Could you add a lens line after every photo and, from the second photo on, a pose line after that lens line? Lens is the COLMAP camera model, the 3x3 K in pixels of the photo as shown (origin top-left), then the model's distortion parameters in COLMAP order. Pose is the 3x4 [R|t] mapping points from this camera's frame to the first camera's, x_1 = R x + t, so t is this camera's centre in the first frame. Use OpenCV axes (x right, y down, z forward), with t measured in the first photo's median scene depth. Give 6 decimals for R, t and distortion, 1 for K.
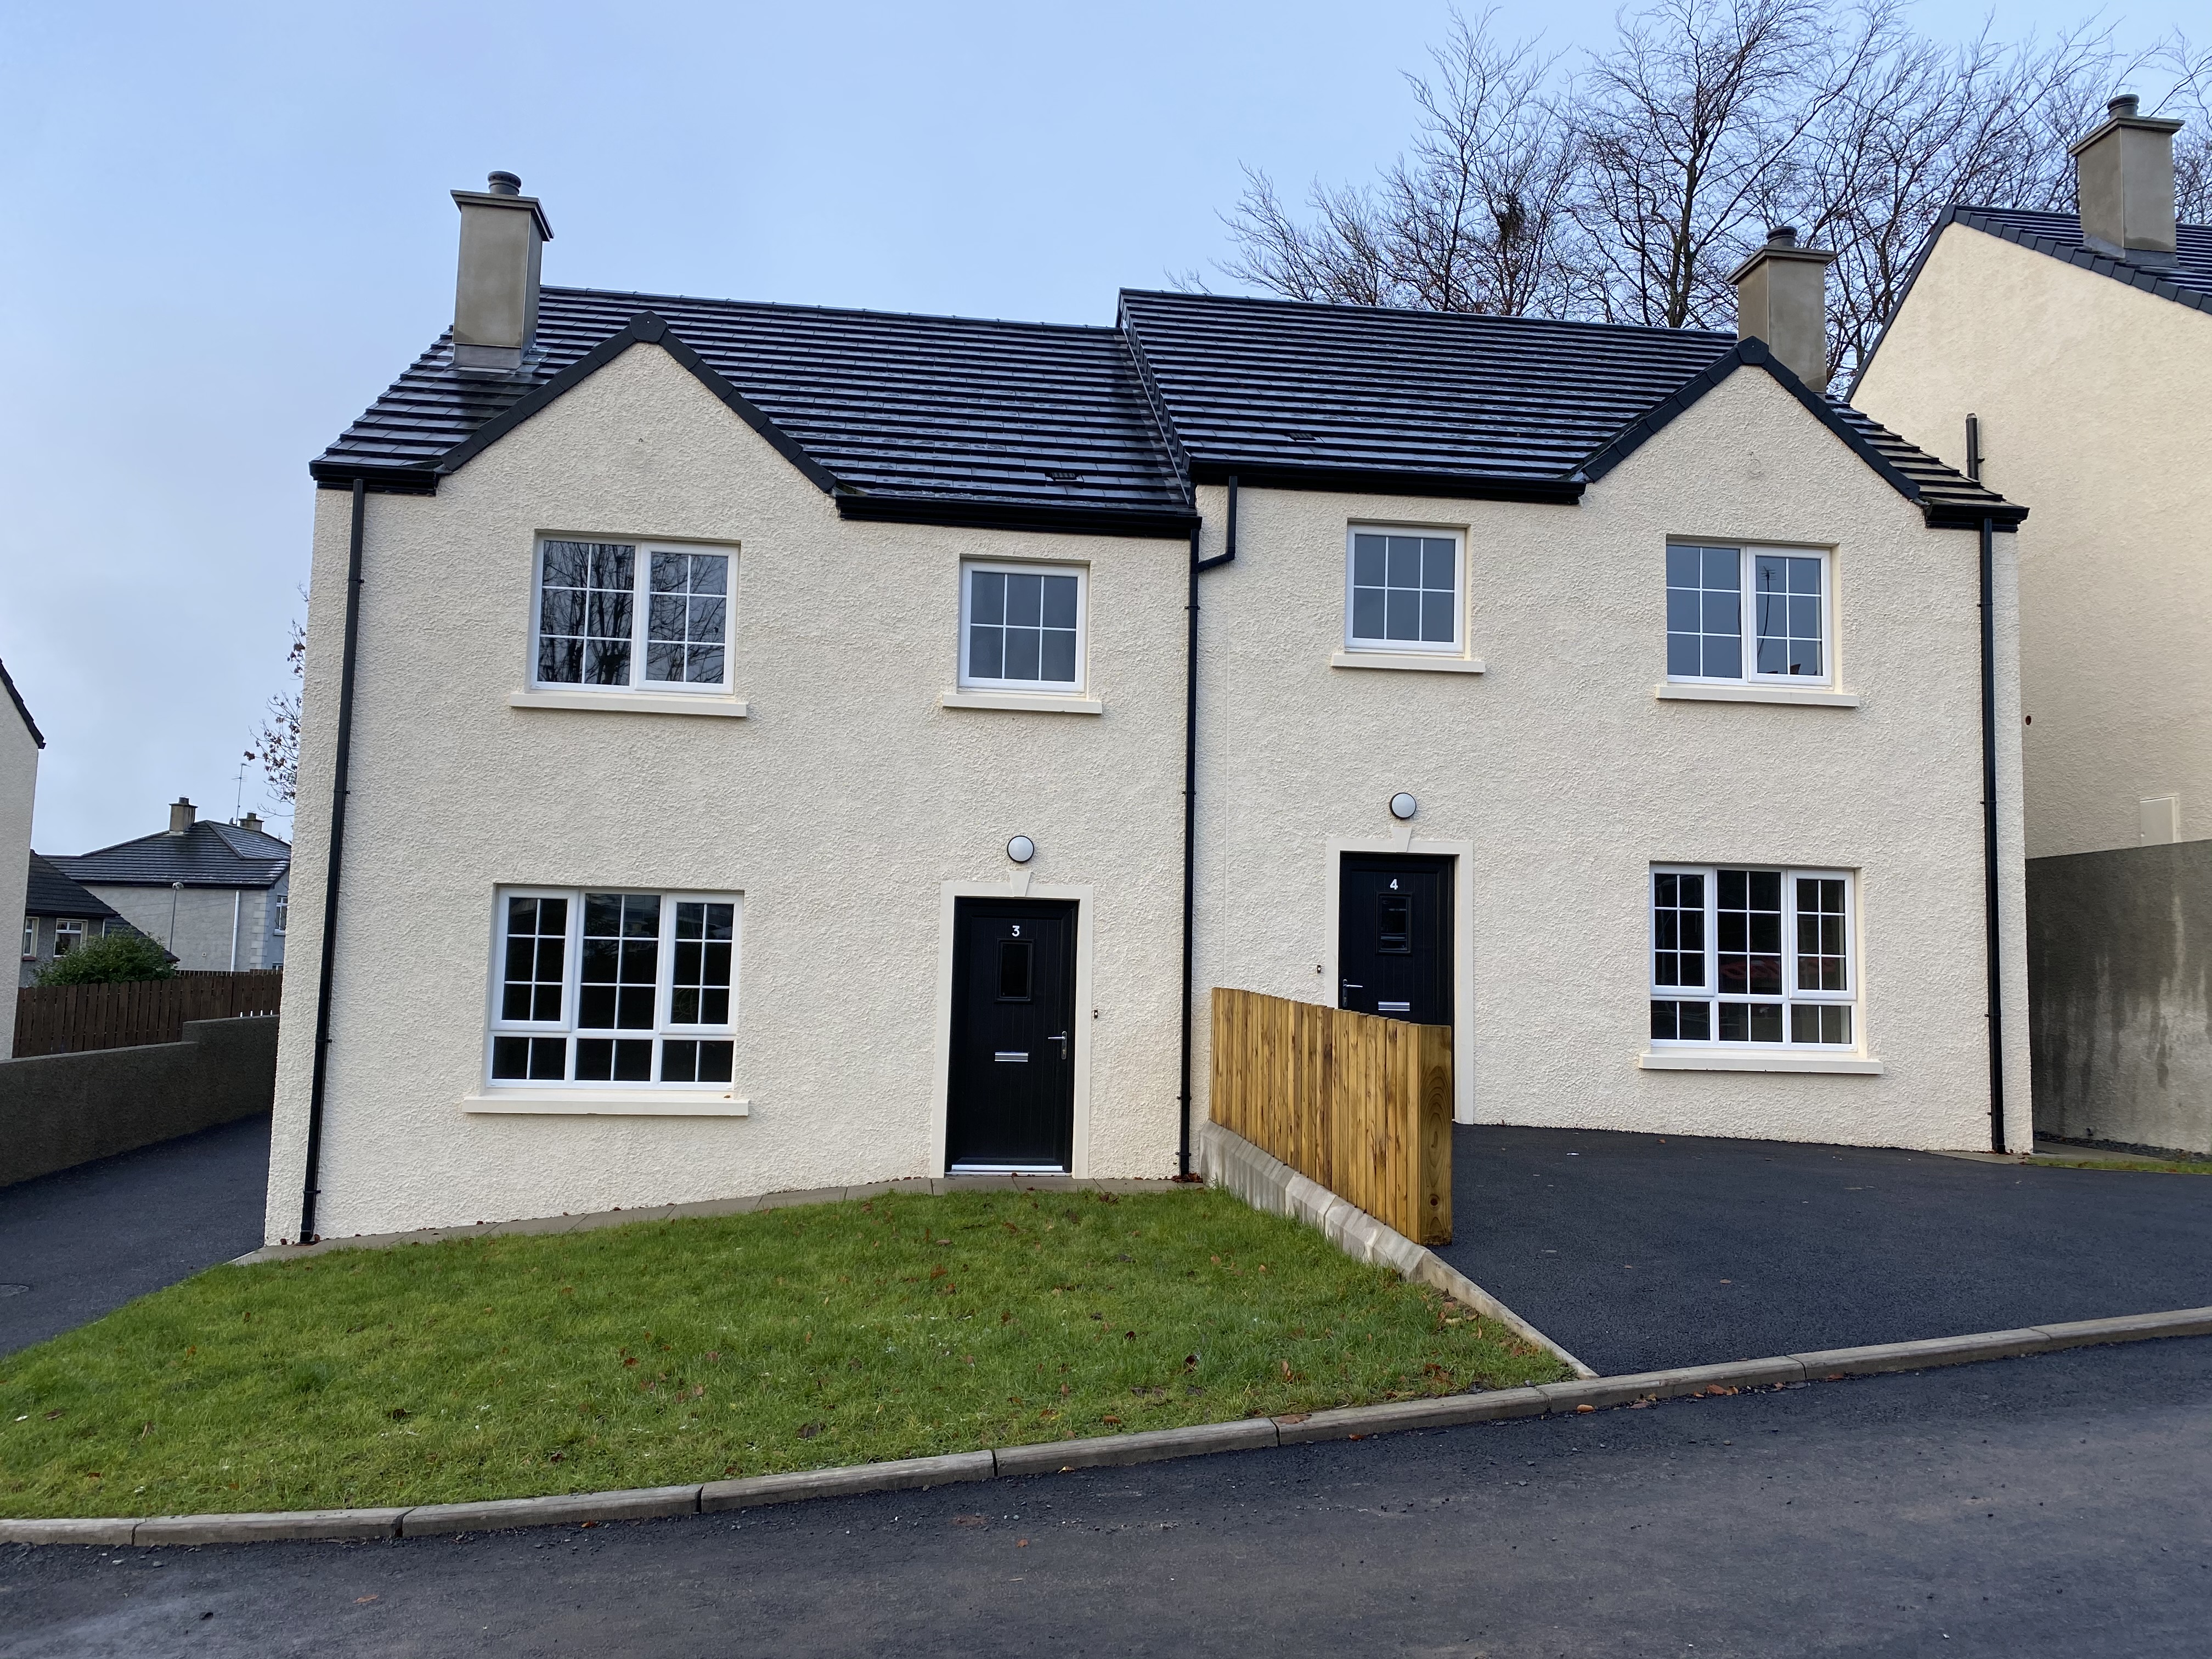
lens RADIAL K [[1676.4, 0, 1107.1], [0, 1676.4, 825.3], [0, 0, 1]] dist [0.033018, -0.031994]
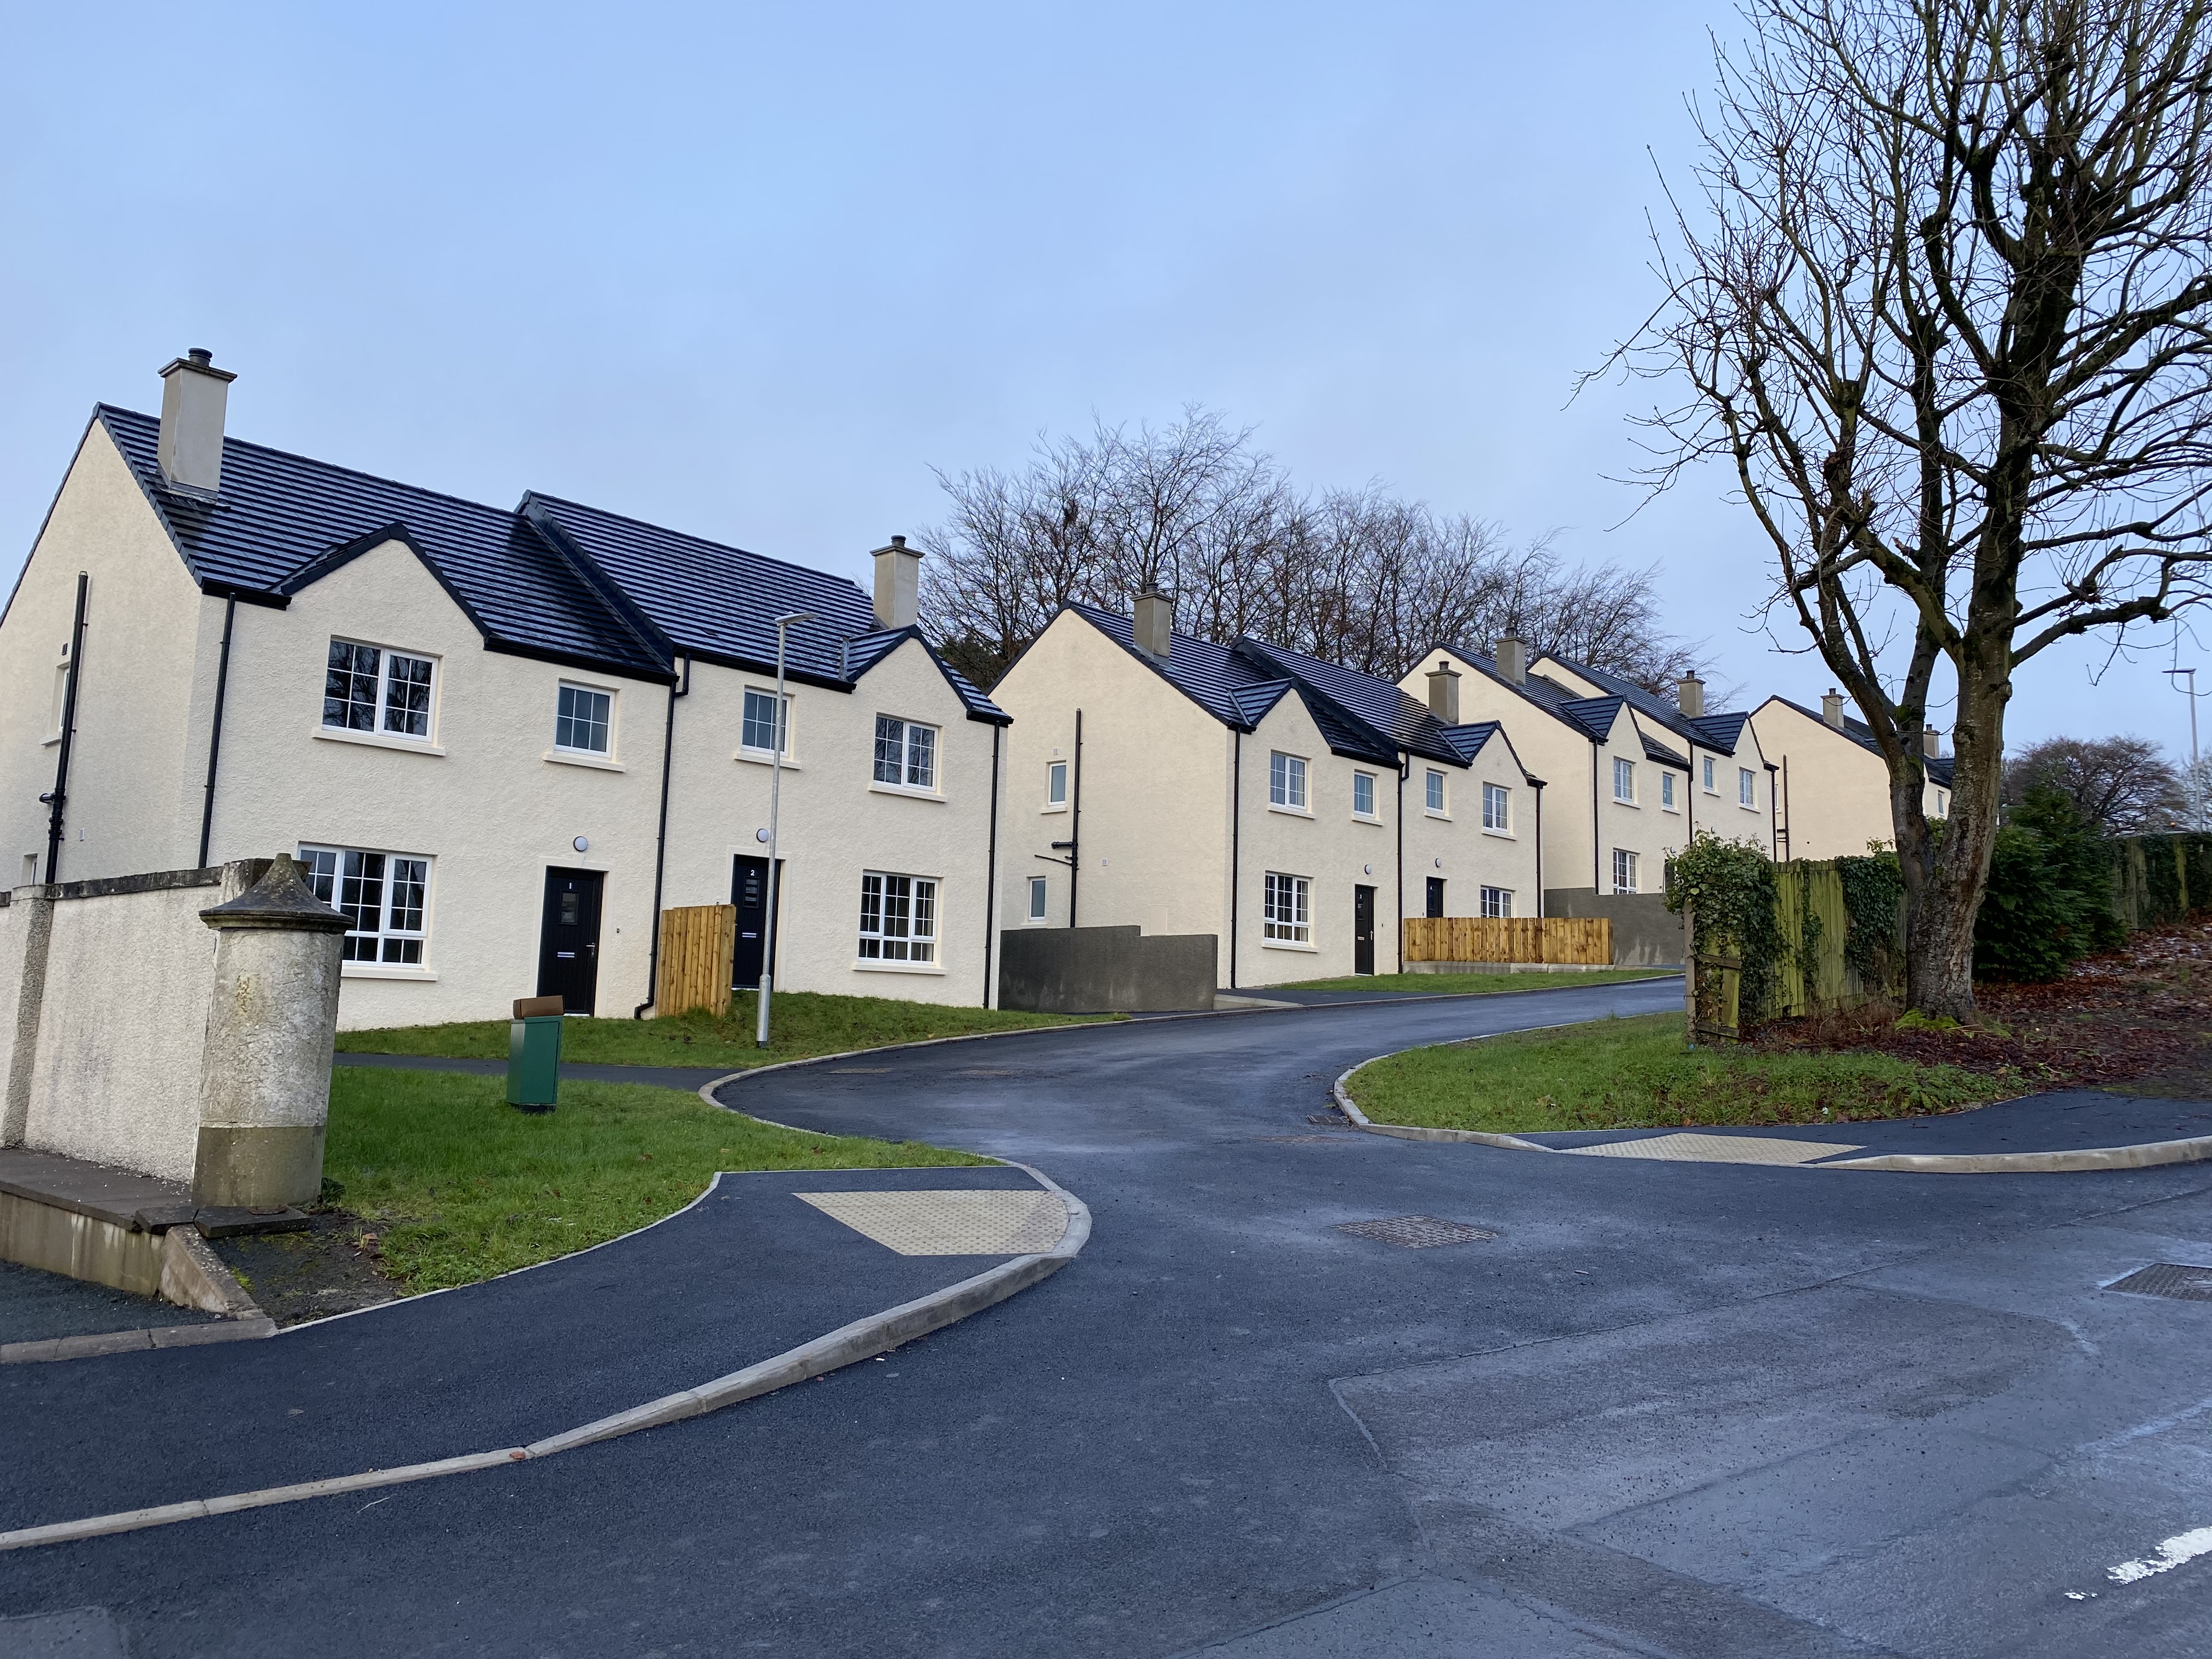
lens RADIAL K [[1676.4, 0, 1102.9], [0, 1676.4, 808.2], [0, 0, 1]] dist [0.033018, -0.031994]
pose [[0.758225, 0.083371, 0.646640, -0.784988], [-0.064951, 0.996516, -0.052322, 0.035021], [-0.648750, -0.002328, 0.760998, -0.747205]]
